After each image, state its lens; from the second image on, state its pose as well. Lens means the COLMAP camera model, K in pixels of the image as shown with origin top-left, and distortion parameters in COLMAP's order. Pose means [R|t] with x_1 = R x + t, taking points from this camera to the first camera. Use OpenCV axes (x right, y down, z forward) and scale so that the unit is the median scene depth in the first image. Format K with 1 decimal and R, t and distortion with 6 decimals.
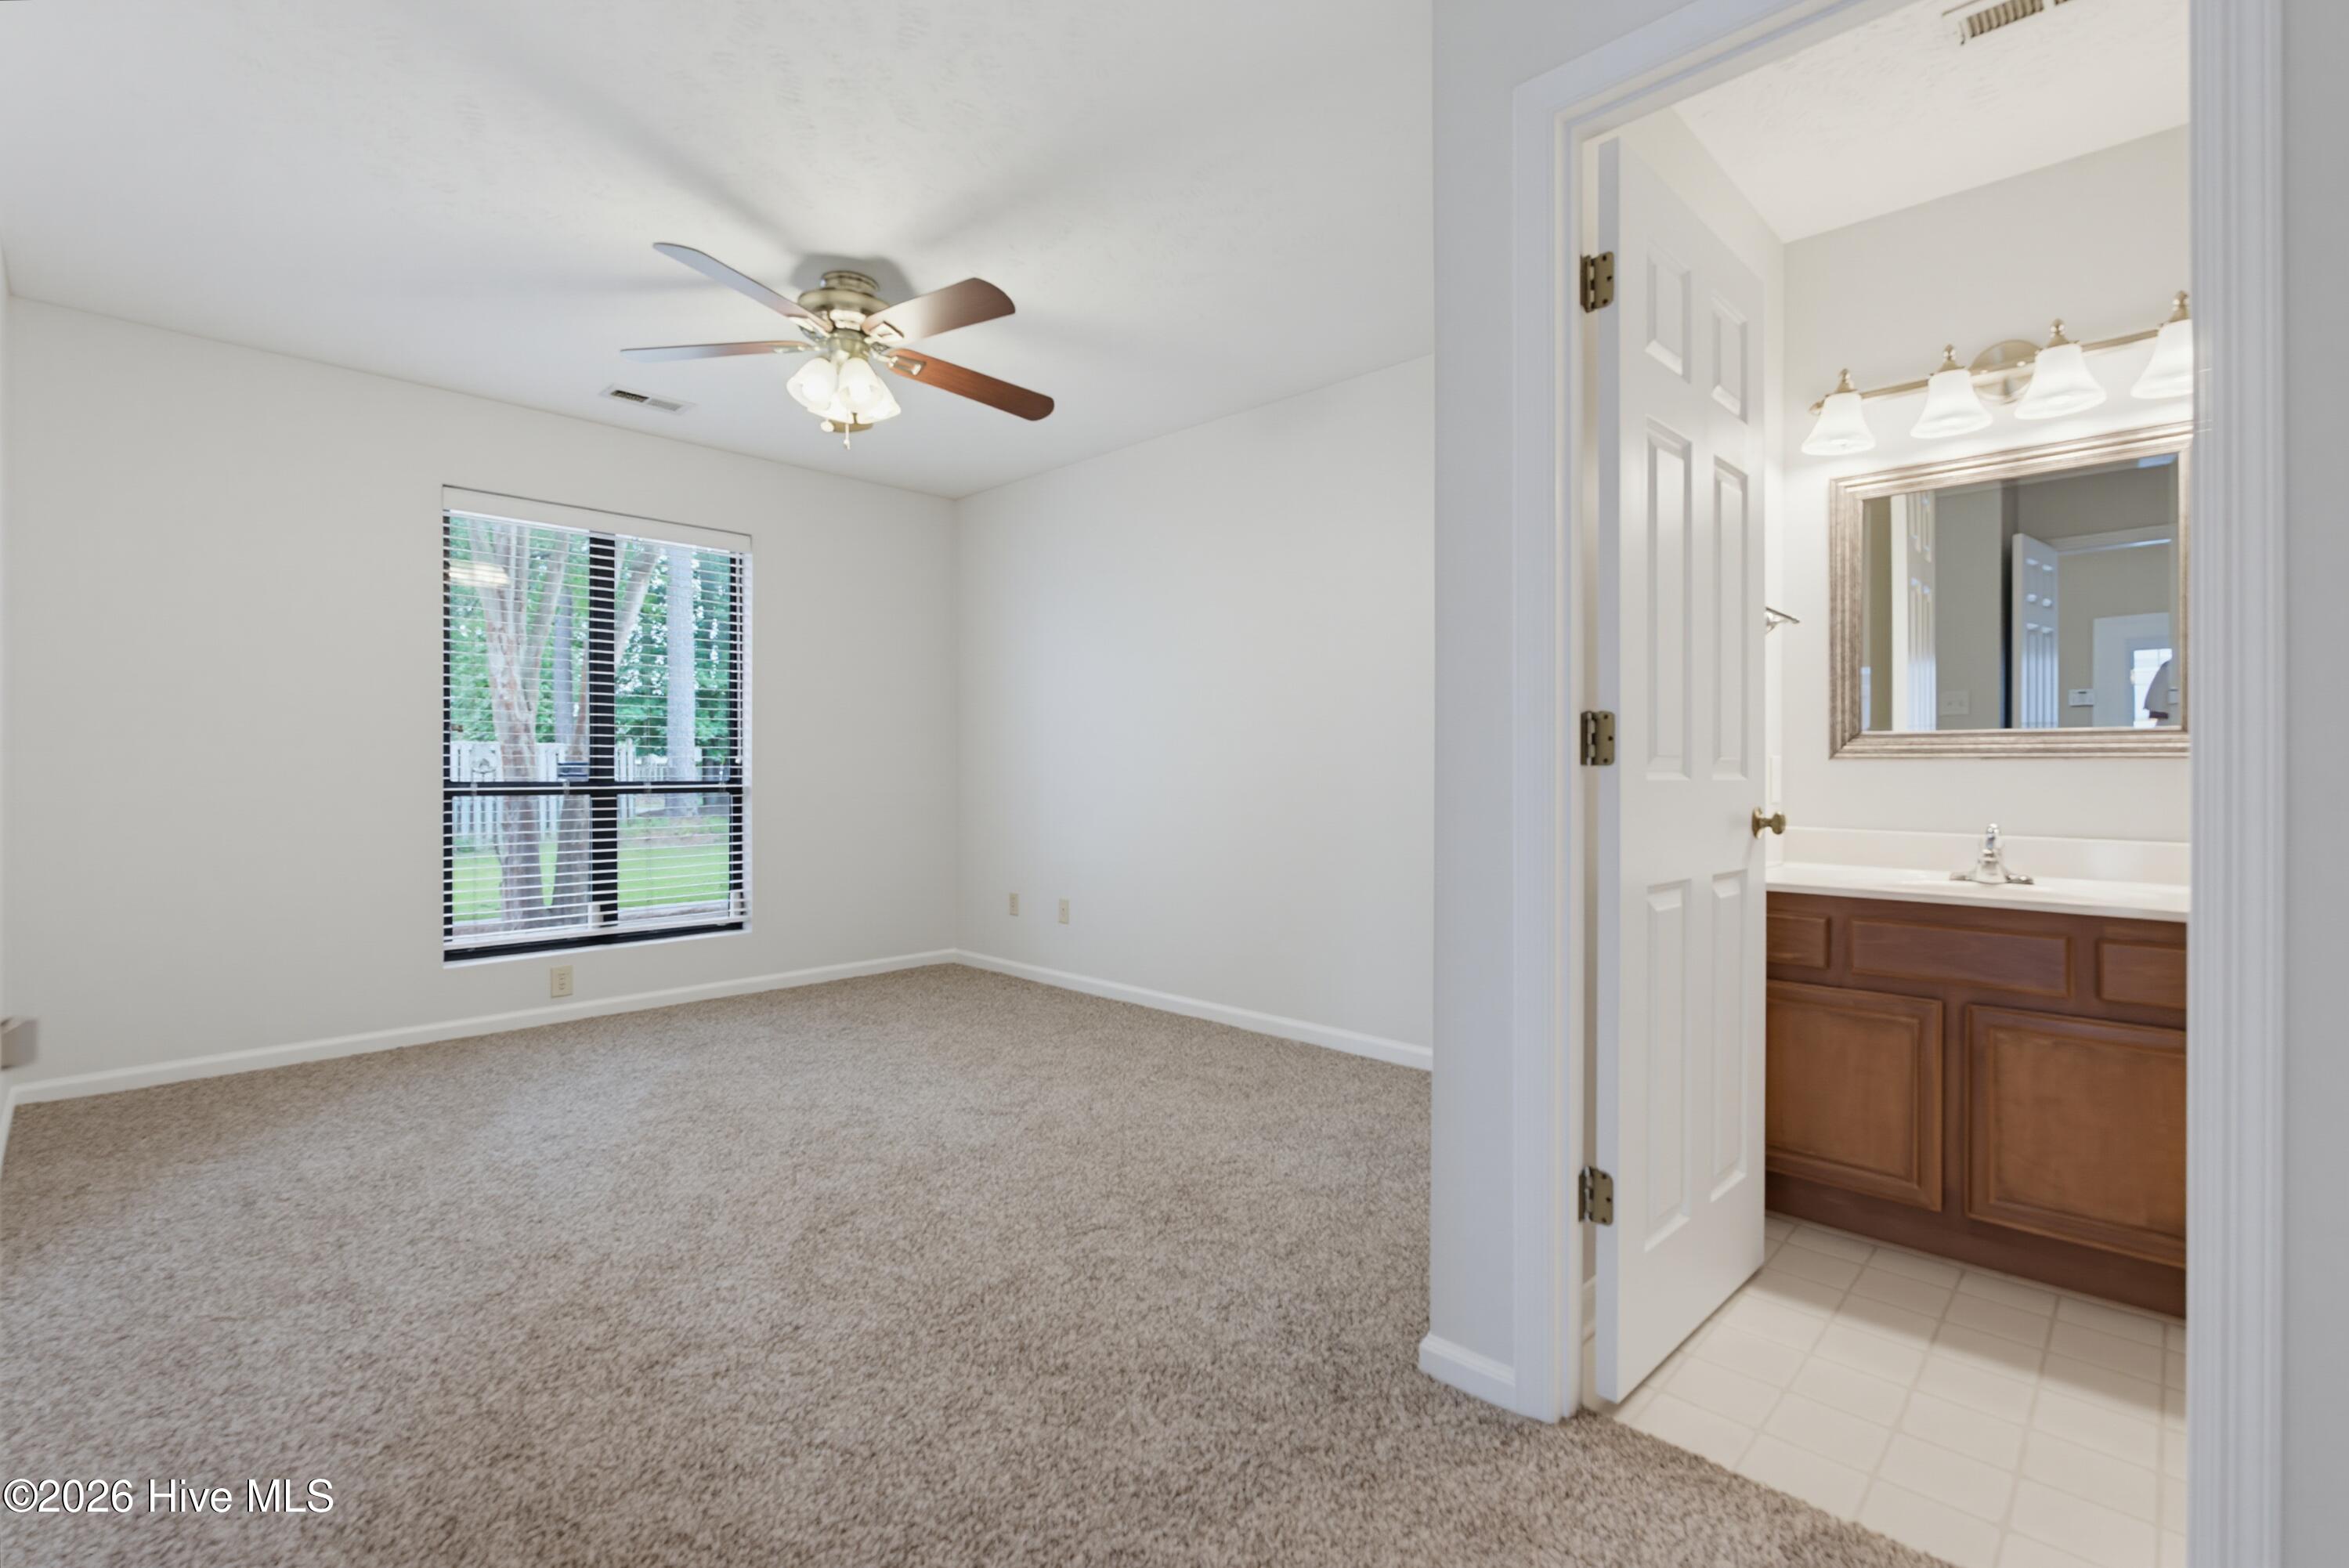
lens RADIAL K [[1058.2, 0, 1199.7], [0, 1058.2, 784.5], [0, 0, 1]] dist [-0.000509, -0.000125]
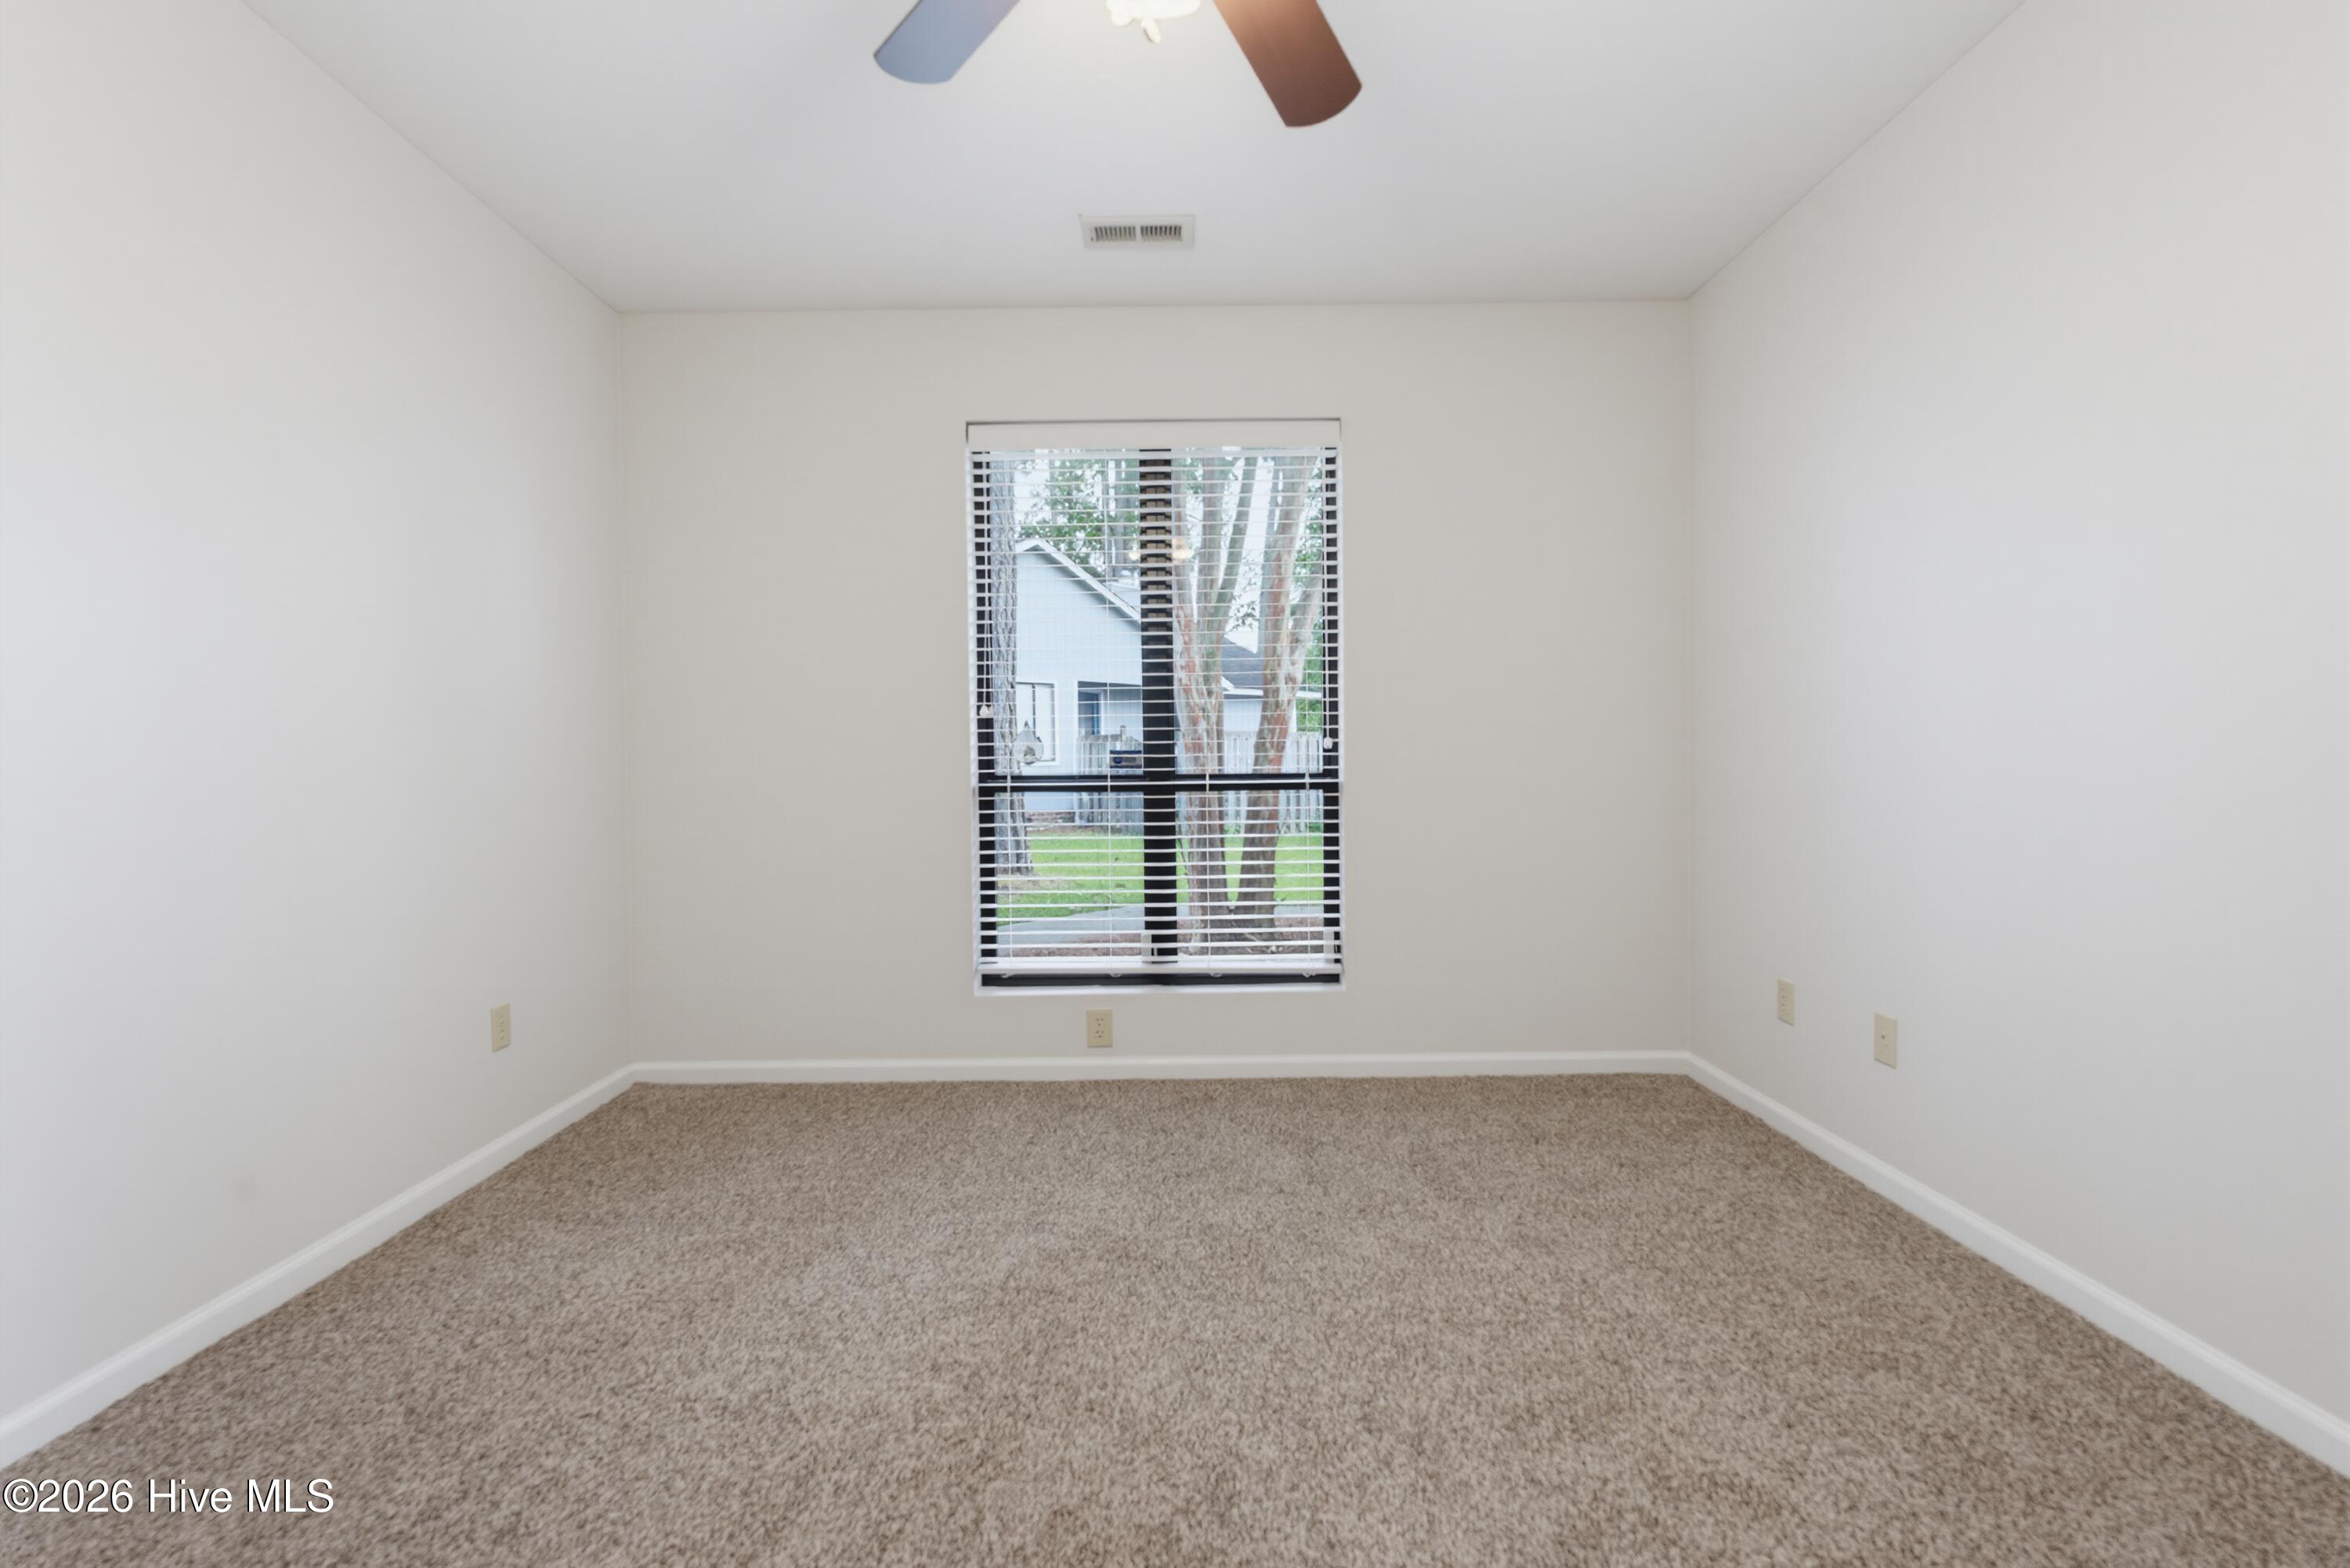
lens RADIAL K [[1024.6, 0, 1172.3], [0, 1024.6, 781.2], [0, 0, 1]] dist [-0.004326, 0.000347]
pose [[0.678817, 0.003456, -0.734299, -0.007041], [0.000694, 0.999985, 0.005348, -0.002241], [0.734307, -0.004140, 0.678805, 0.502172]]
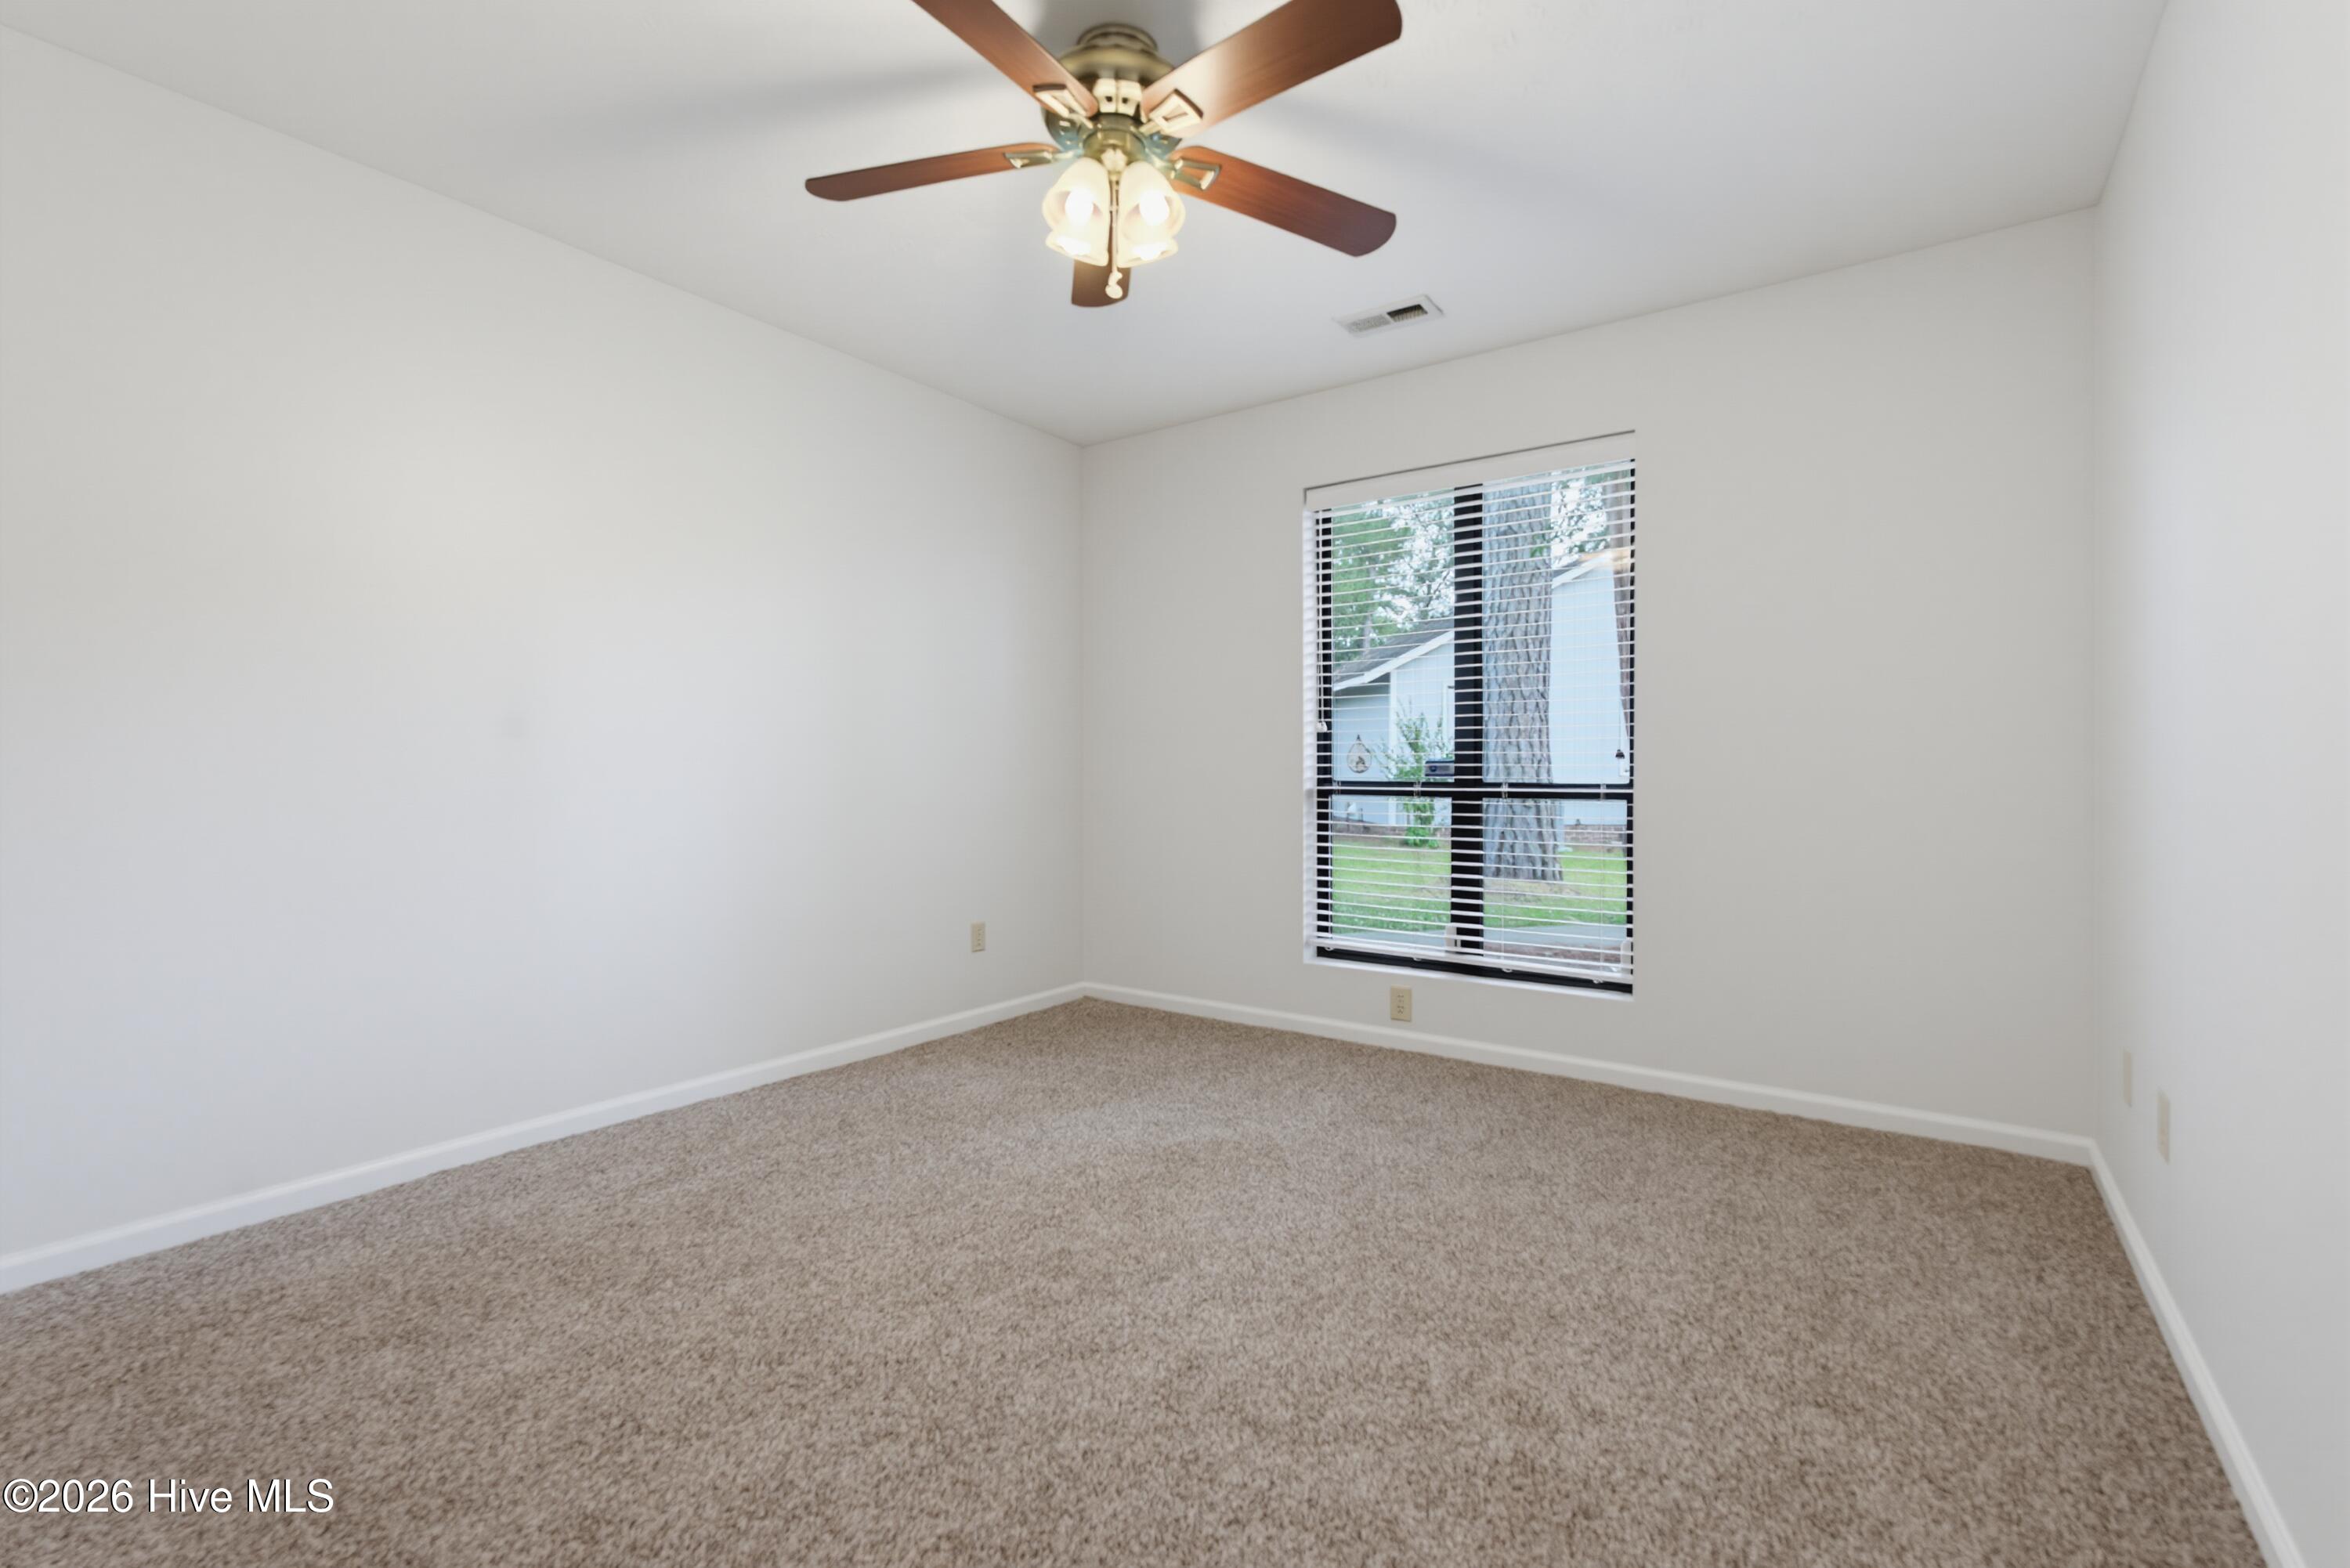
lens RADIAL K [[1058.6, 0, 1200.2], [0, 1058.6, 784.5], [0, 0, 1]] dist [-0.000509, -0.000125]
pose [[0.127462, 0.011932, -0.991772, 0.251748], [-0.015849, 0.999824, 0.009992, -0.006218], [0.991717, 0.014445, 0.127629, 0.686116]]
